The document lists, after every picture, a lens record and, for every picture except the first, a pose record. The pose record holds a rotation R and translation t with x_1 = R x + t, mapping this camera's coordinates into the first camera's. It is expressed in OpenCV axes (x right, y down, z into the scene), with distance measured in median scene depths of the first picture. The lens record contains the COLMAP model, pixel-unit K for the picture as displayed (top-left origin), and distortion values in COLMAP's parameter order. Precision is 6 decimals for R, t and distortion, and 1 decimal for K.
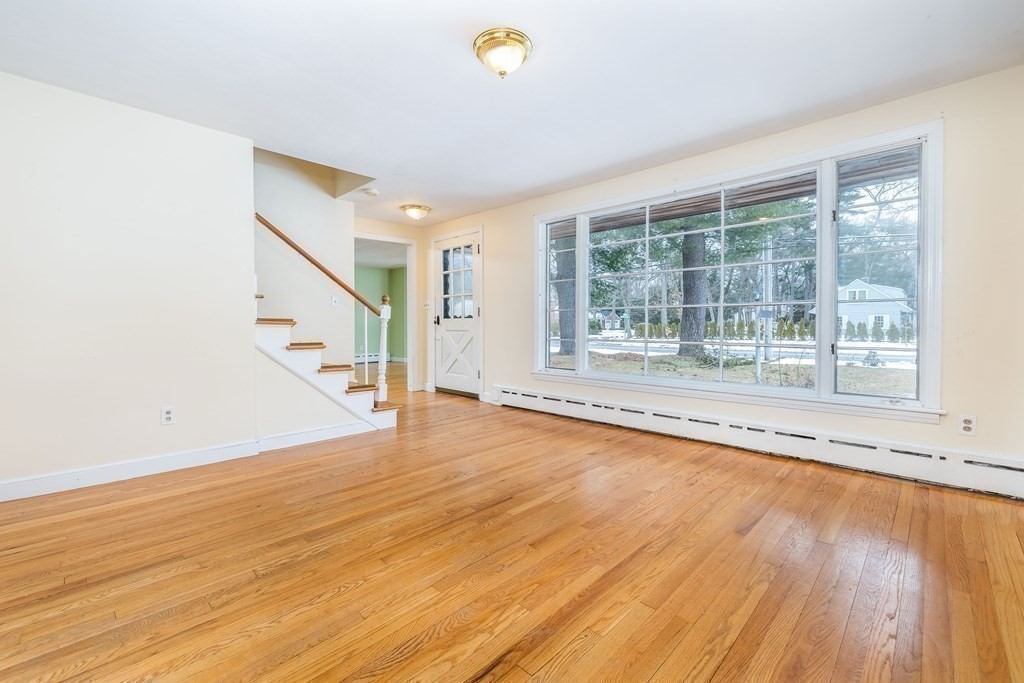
lens RADIAL K [[442.1, 0, 510.1], [0, 442.1, 333.1], [0, 0, 1]] dist [-0.002628, 0.000349]
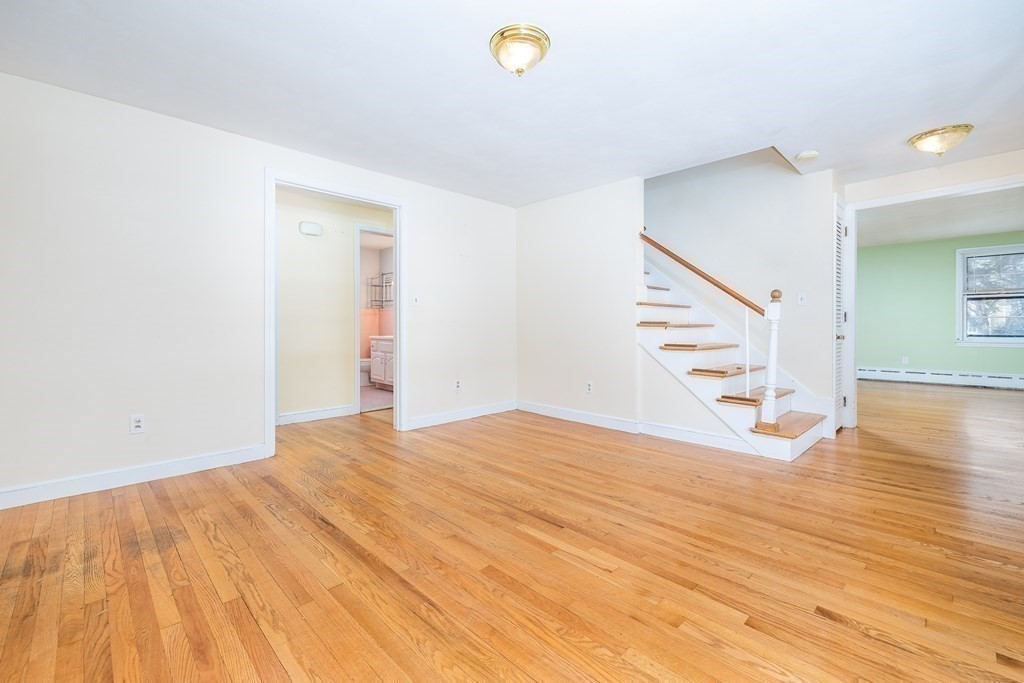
lens RADIAL K [[442.1, 0, 509.0], [0, 442.1, 333.4], [0, 0, 1]] dist [-0.002628, 0.000349]
pose [[-0.036376, 0.018848, -0.999160, 0.922000], [-0.018242, 0.999643, 0.019521, -0.026284], [0.999172, 0.018936, -0.036019, 0.974124]]
